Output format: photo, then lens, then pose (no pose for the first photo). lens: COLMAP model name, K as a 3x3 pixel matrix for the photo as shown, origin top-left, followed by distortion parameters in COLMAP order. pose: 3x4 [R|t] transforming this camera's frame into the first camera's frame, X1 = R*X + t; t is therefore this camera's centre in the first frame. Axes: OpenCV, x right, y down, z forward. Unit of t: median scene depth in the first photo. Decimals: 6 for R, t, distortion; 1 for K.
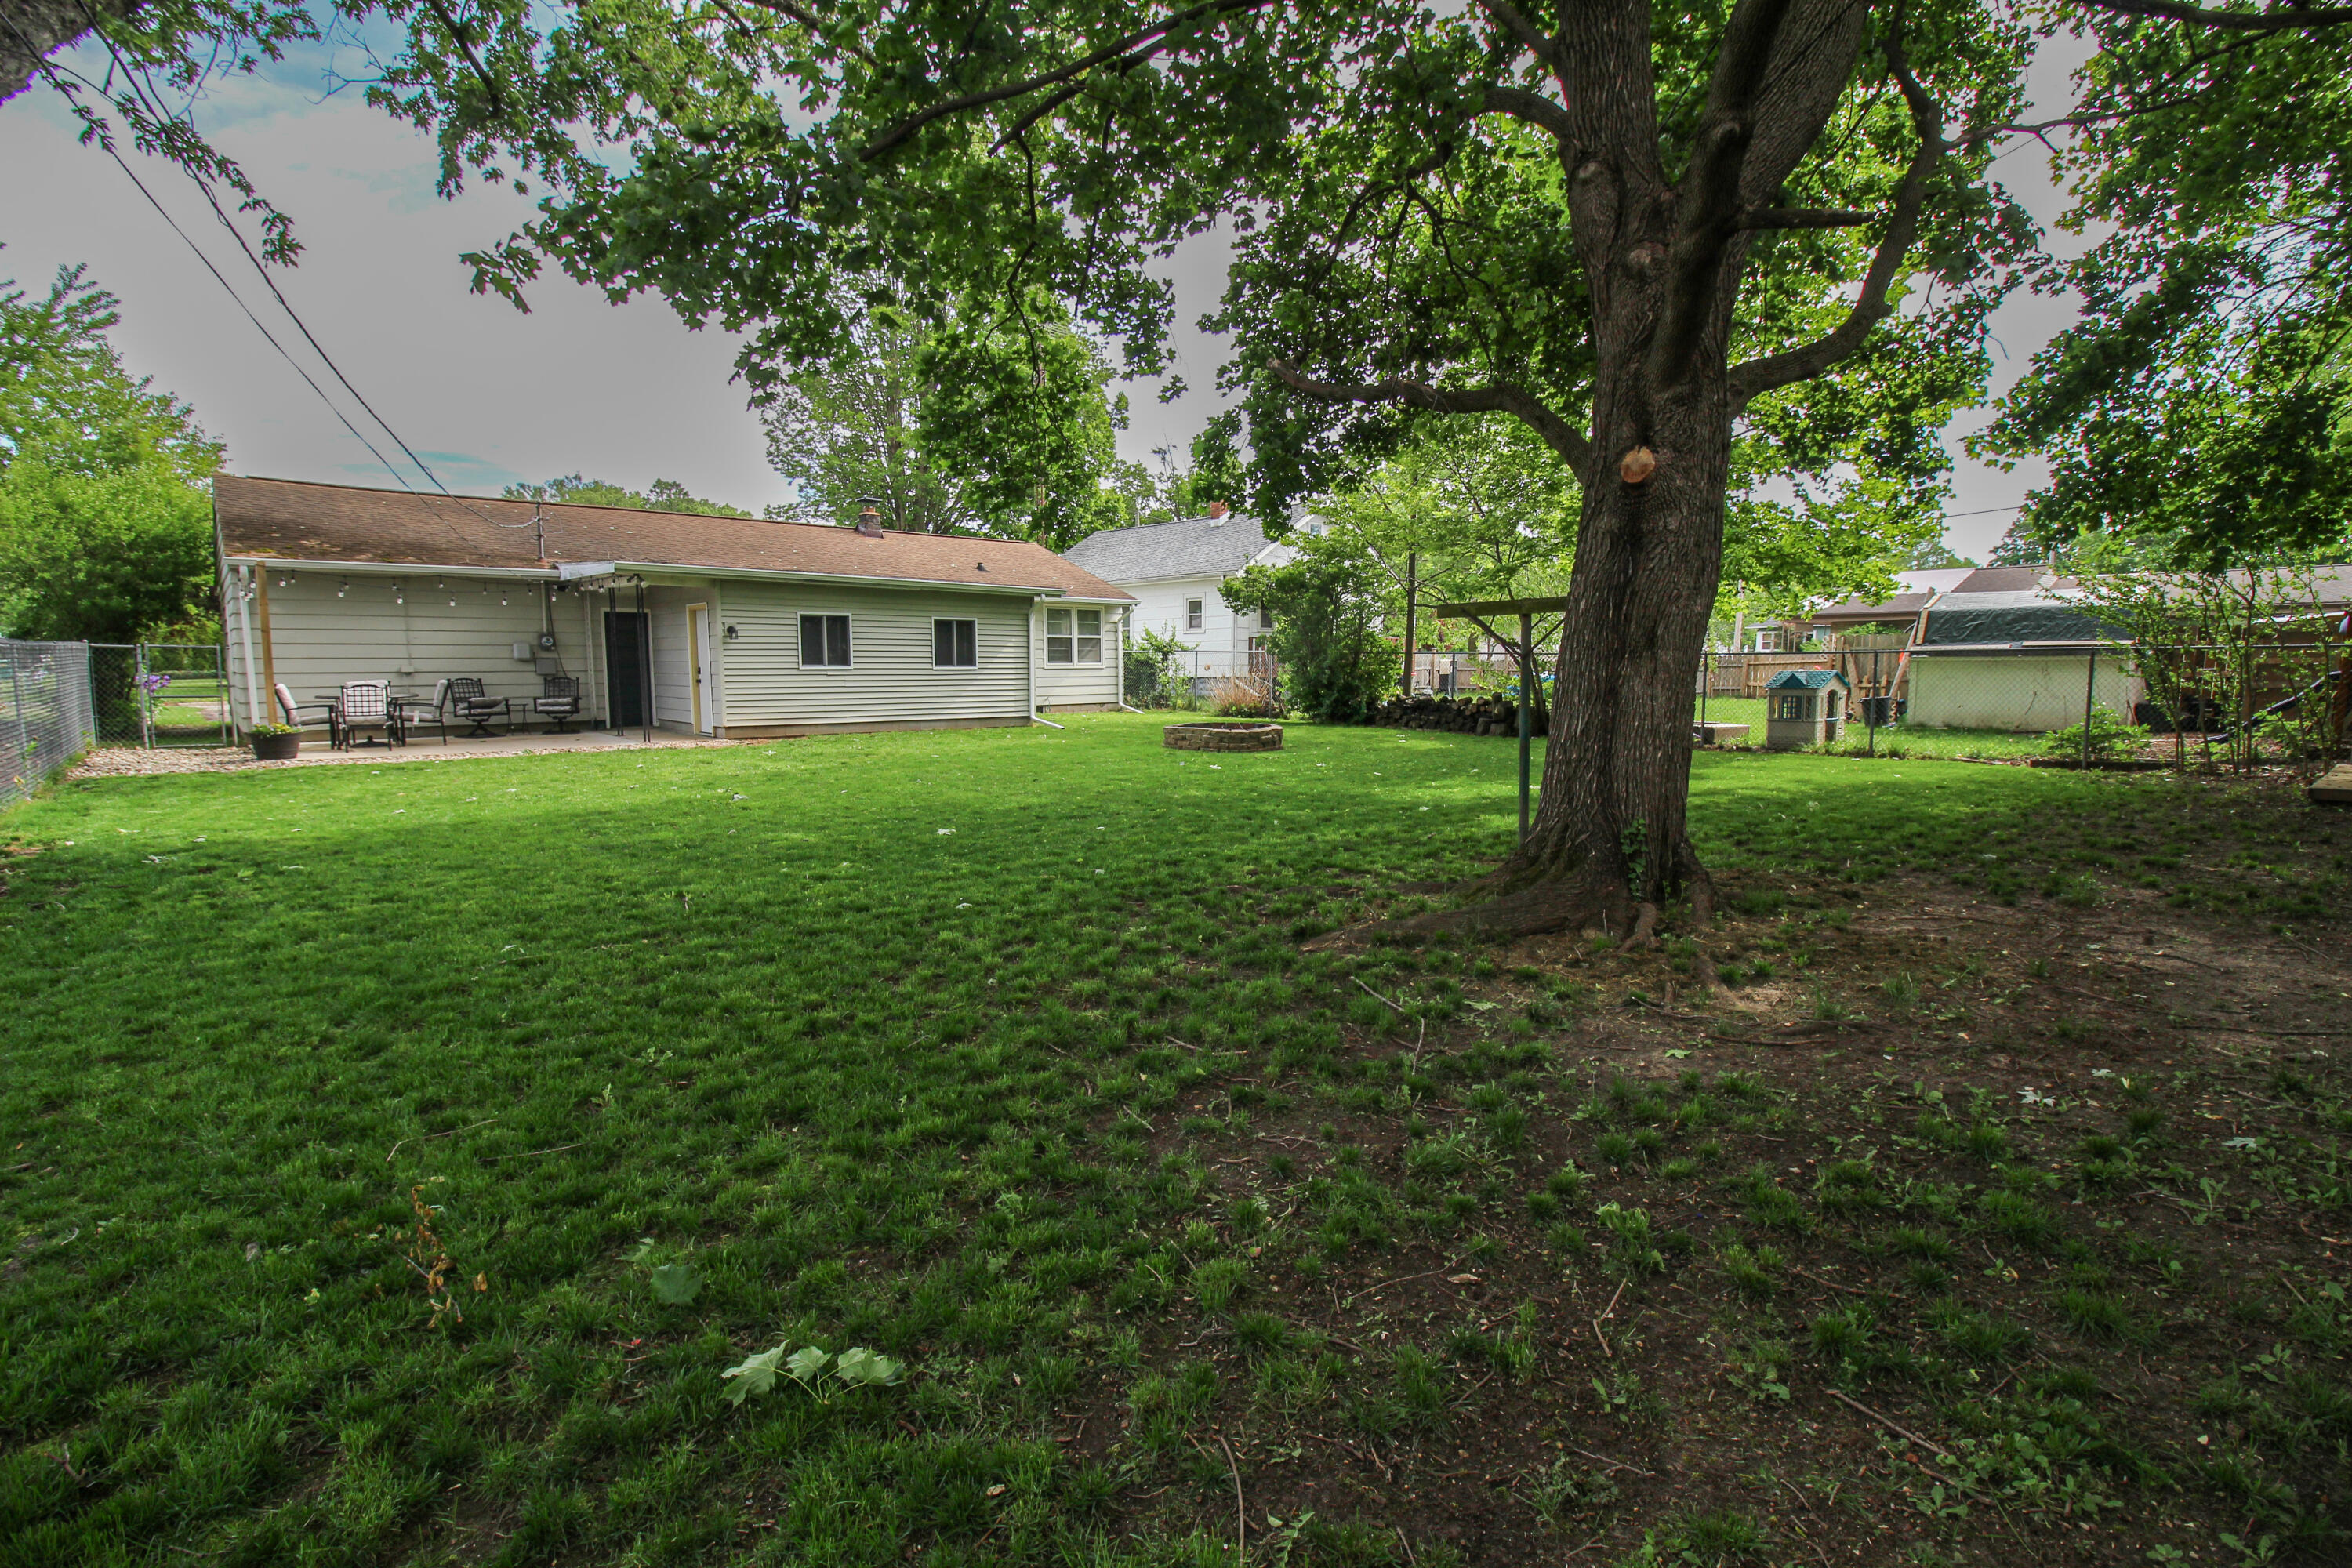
lens RADIAL K [[1079.4, 0, 1176.0], [0, 1079.4, 784.0], [0, 0, 1]] dist [0.001991, -0.014041]
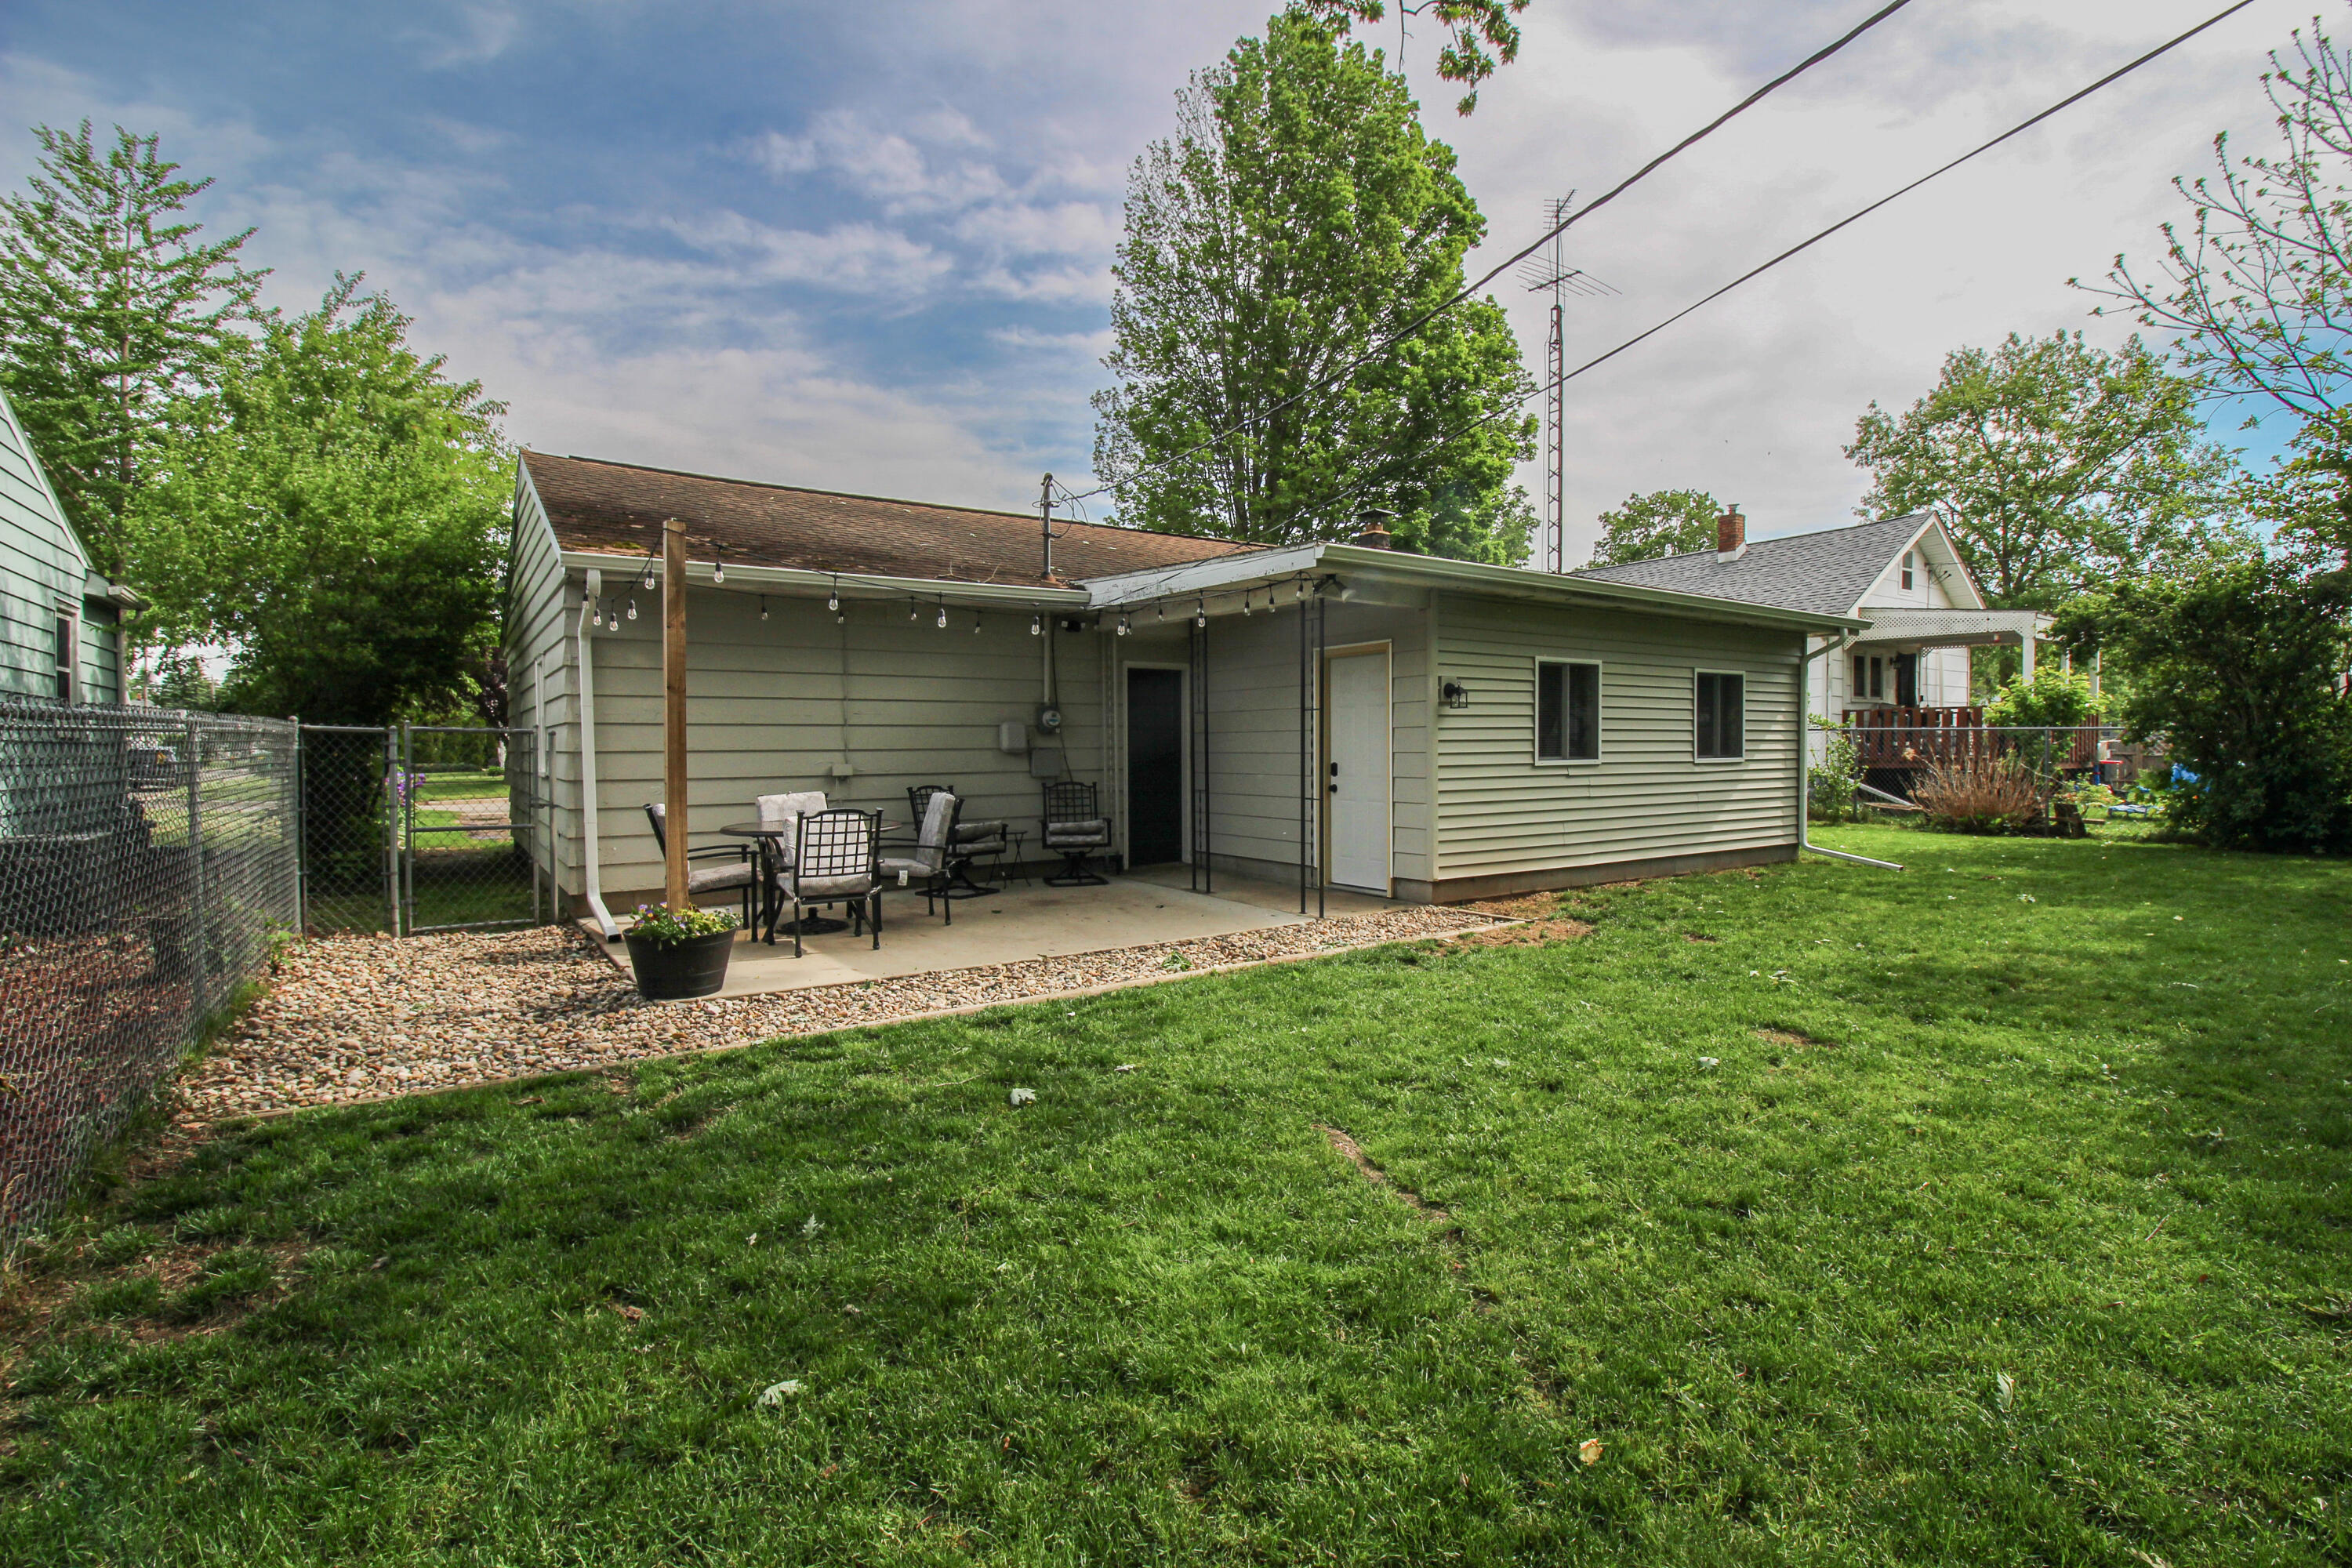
lens RADIAL K [[1079.4, 0, 1176.0], [0, 1079.4, 784.0], [0, 0, 1]] dist [0.001991, -0.014041]
pose [[0.990070, -0.003905, -0.140521, -0.447591], [-0.007403, 0.996778, -0.079863, -0.054695], [0.140380, 0.080110, 0.986851, 0.461717]]
